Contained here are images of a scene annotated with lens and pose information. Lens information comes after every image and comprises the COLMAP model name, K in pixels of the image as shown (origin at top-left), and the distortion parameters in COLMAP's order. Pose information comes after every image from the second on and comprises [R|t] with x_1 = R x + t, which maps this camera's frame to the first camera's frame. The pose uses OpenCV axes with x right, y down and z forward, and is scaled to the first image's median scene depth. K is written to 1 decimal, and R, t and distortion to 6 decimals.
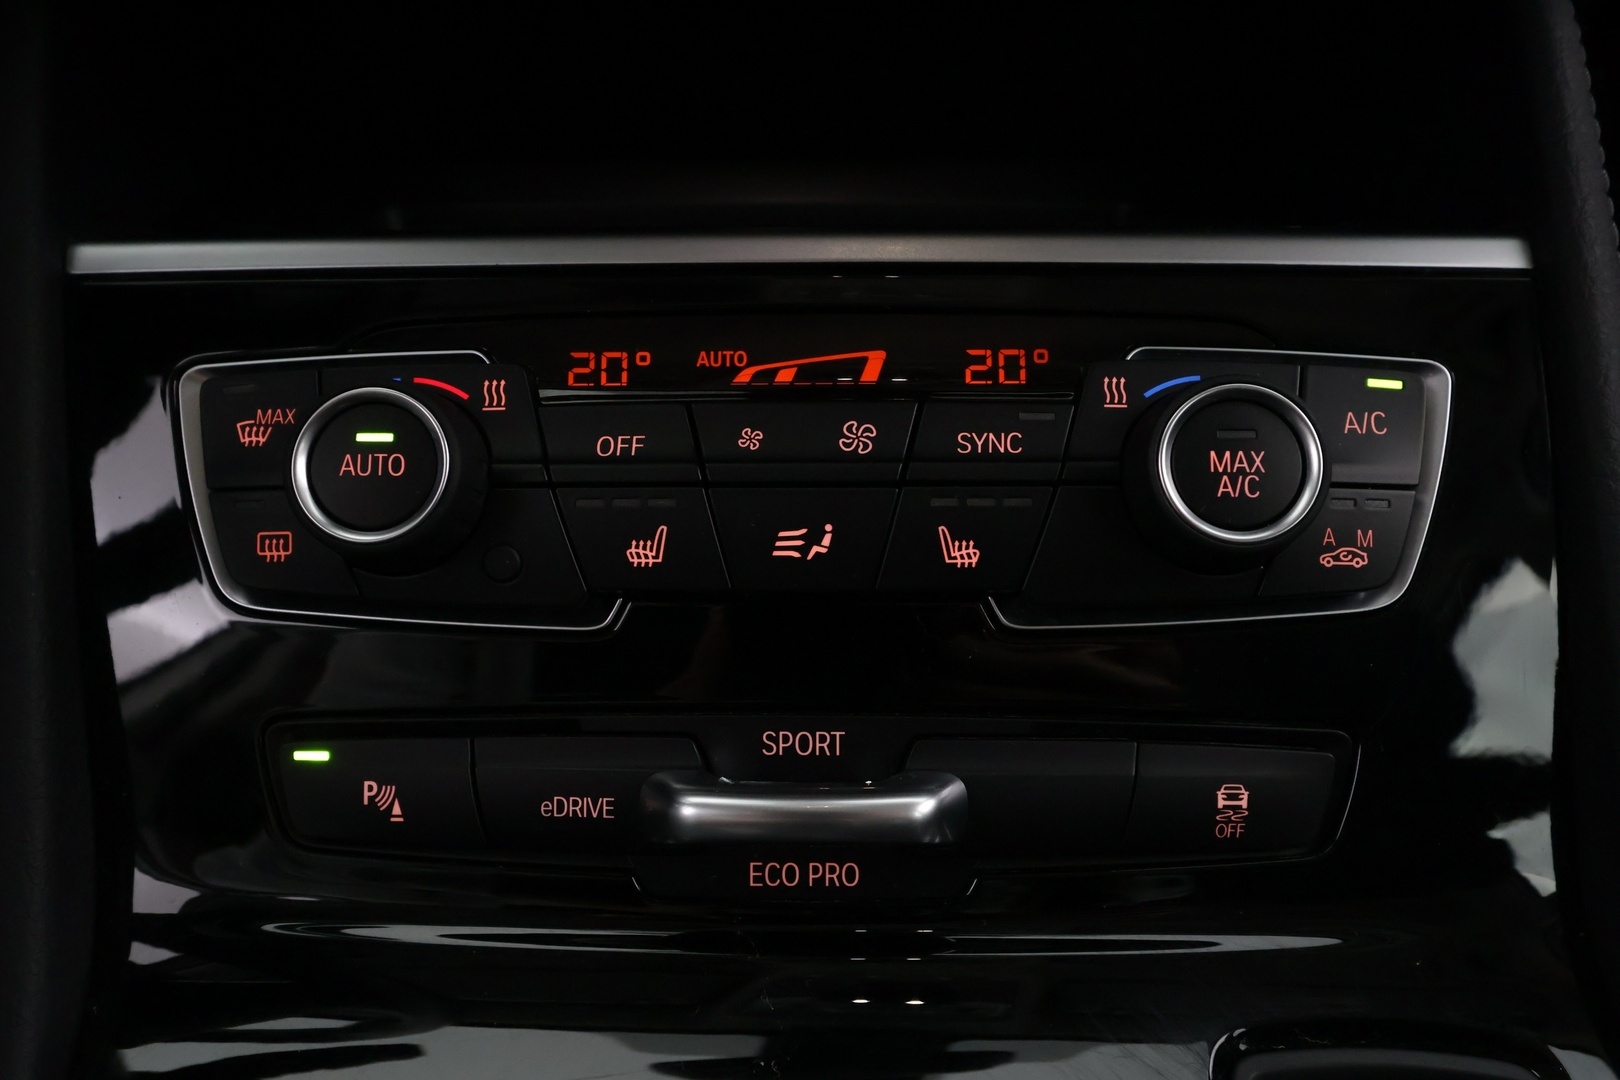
lens RADIAL K [[1301.5, 0, 796.3], [0, 1301.5, 542.1], [0, 0, 1]] dist [0.008116, 0.013803]
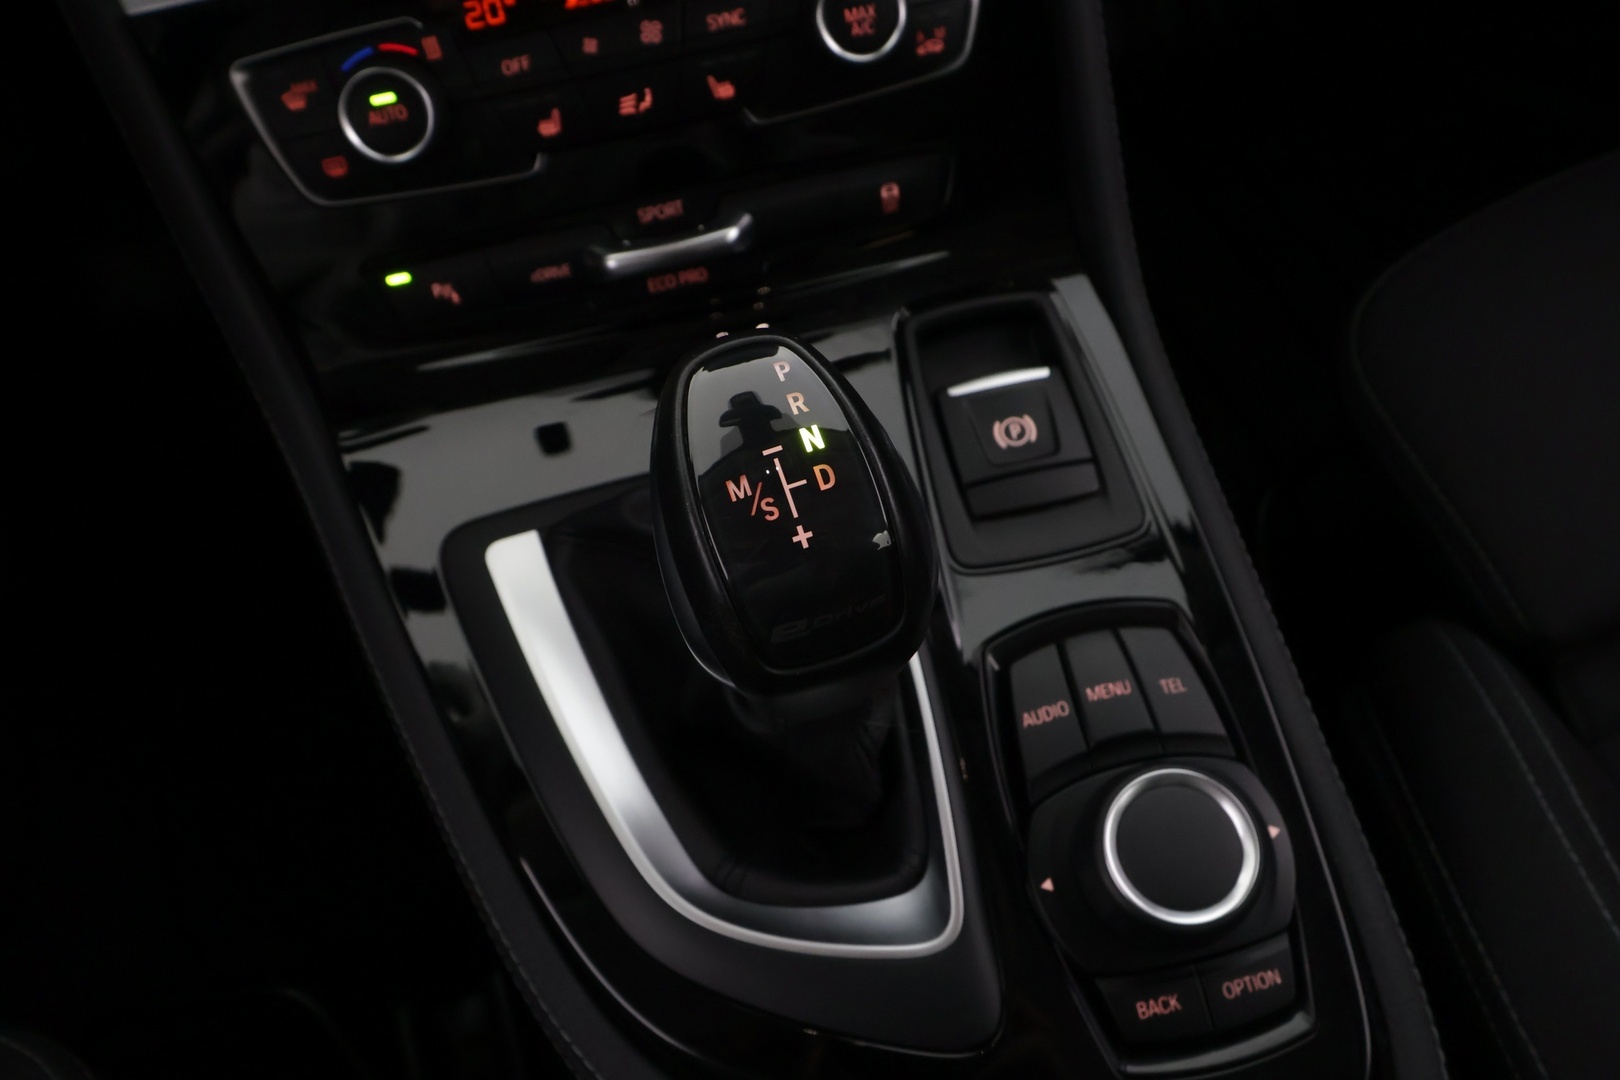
lens RADIAL K [[1301.5, 0, 808.8], [0, 1301.5, 548.1], [0, 0, 1]] dist [0.008116, 0.013803]
pose [[0.969484, -0.236914, 0.063021, -0.021353], [0.174433, 0.847262, 0.501717, -0.334368], [-0.172260, -0.475414, 0.862733, -0.857761]]
